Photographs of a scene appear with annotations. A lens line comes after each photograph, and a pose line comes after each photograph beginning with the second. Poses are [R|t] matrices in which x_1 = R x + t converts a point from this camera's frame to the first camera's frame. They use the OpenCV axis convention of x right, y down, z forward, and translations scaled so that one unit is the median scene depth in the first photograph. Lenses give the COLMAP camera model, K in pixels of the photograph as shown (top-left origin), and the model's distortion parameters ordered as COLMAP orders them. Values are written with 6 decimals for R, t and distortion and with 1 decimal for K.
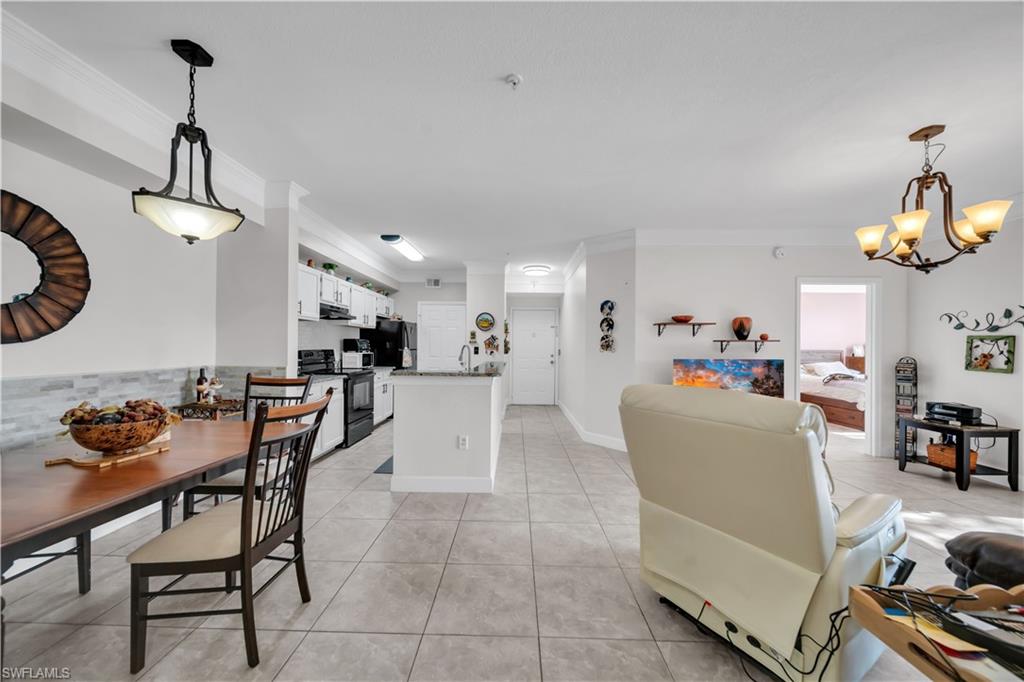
lens RADIAL K [[353.6, 0, 510.1], [0, 353.6, 346.0], [0, 0, 1]] dist [0.001532, -0.001462]
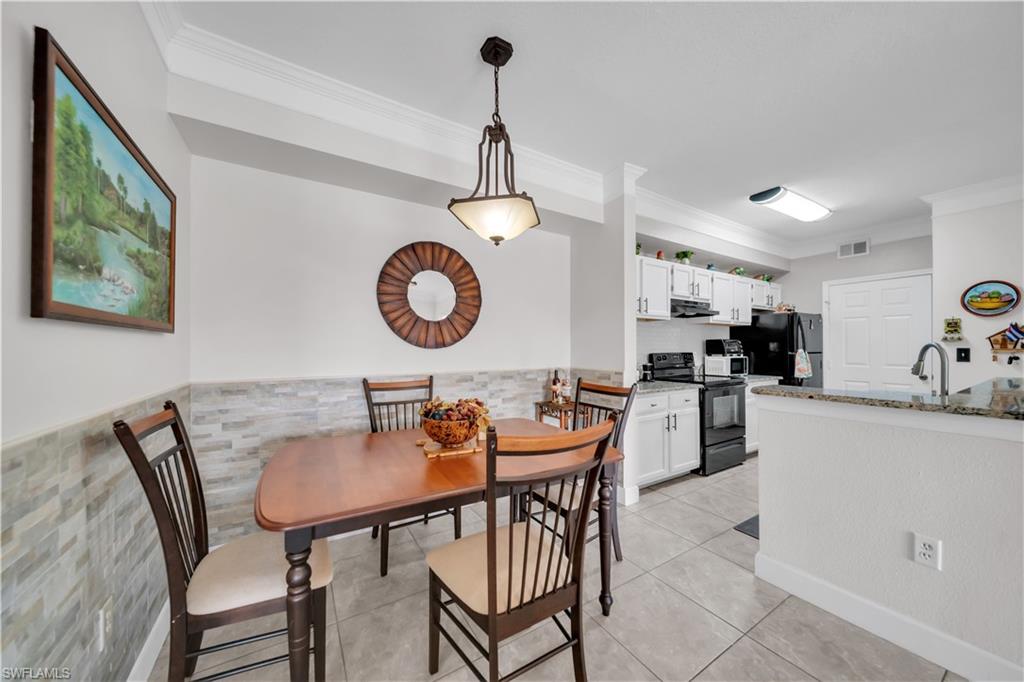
lens RADIAL K [[353.6, 0, 510.1], [0, 353.6, 346.0], [0, 0, 1]] dist [0.001532, -0.001462]
pose [[0.540286, -0.013612, -0.841371, -0.022930], [0.006863, 0.999907, -0.011769, 0.001348], [0.841453, 0.000584, 0.540330, 0.191450]]
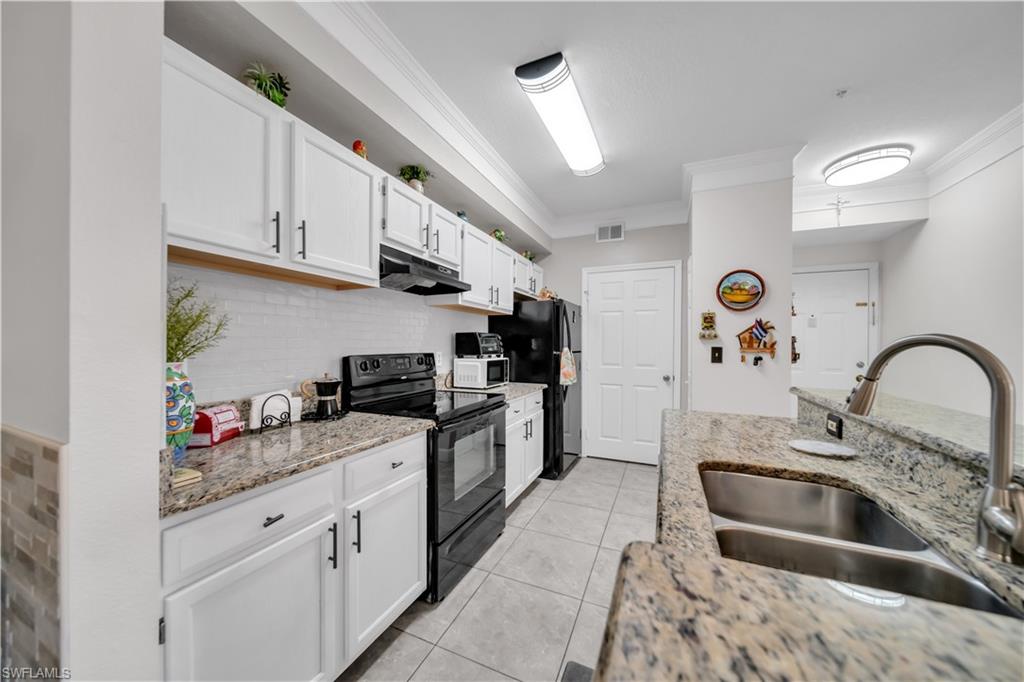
lens RADIAL K [[353.6, 0, 510.1], [0, 353.6, 346.0], [0, 0, 1]] dist [0.001532, -0.001462]
pose [[0.920998, -0.003248, -0.389553, -0.220180], [0.003775, 0.999993, 0.000588, -0.000056], [0.389548, -0.002012, 0.921004, 0.638768]]
